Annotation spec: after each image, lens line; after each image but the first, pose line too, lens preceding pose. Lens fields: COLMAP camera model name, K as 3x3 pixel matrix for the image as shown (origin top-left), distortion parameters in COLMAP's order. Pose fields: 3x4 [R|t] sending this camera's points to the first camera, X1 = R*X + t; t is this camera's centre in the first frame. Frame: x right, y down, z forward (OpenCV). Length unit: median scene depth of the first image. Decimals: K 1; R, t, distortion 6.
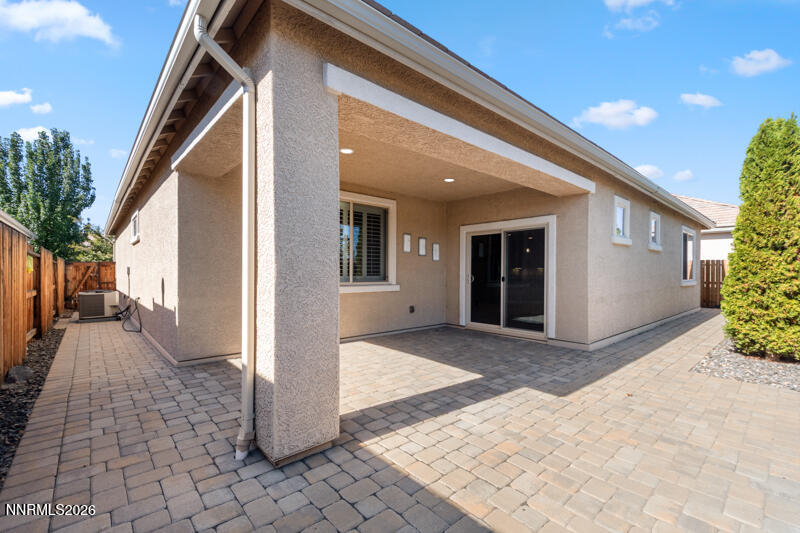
lens RADIAL K [[348.9, 0, 402.3], [0, 348.9, 270.6], [0, 0, 1]] dist [0.002940, 0.000043]
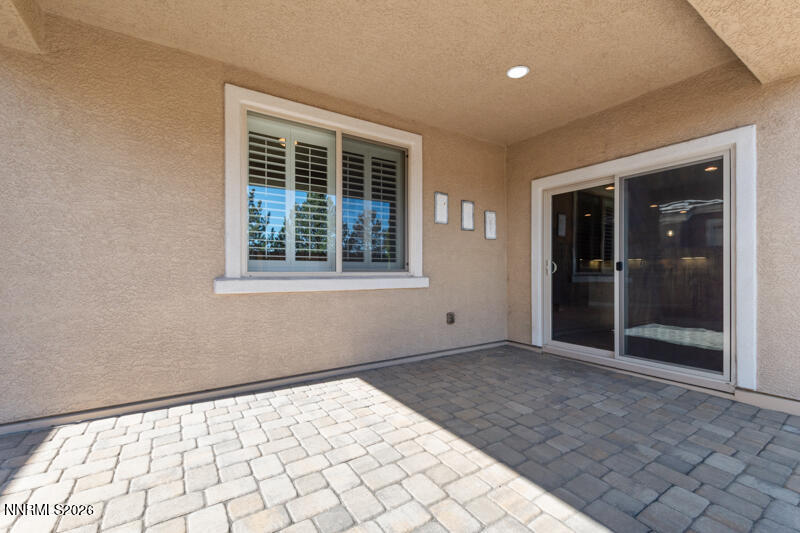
lens RADIAL K [[348.9, 0, 402.3], [0, 348.9, 270.6], [0, 0, 1]] dist [0.002940, 0.000043]
pose [[0.989618, -0.005675, -0.143611, 0.033692], [0.006400, 0.999969, 0.004588, 0.026535], [0.143581, -0.005460, 0.989624, 0.410455]]
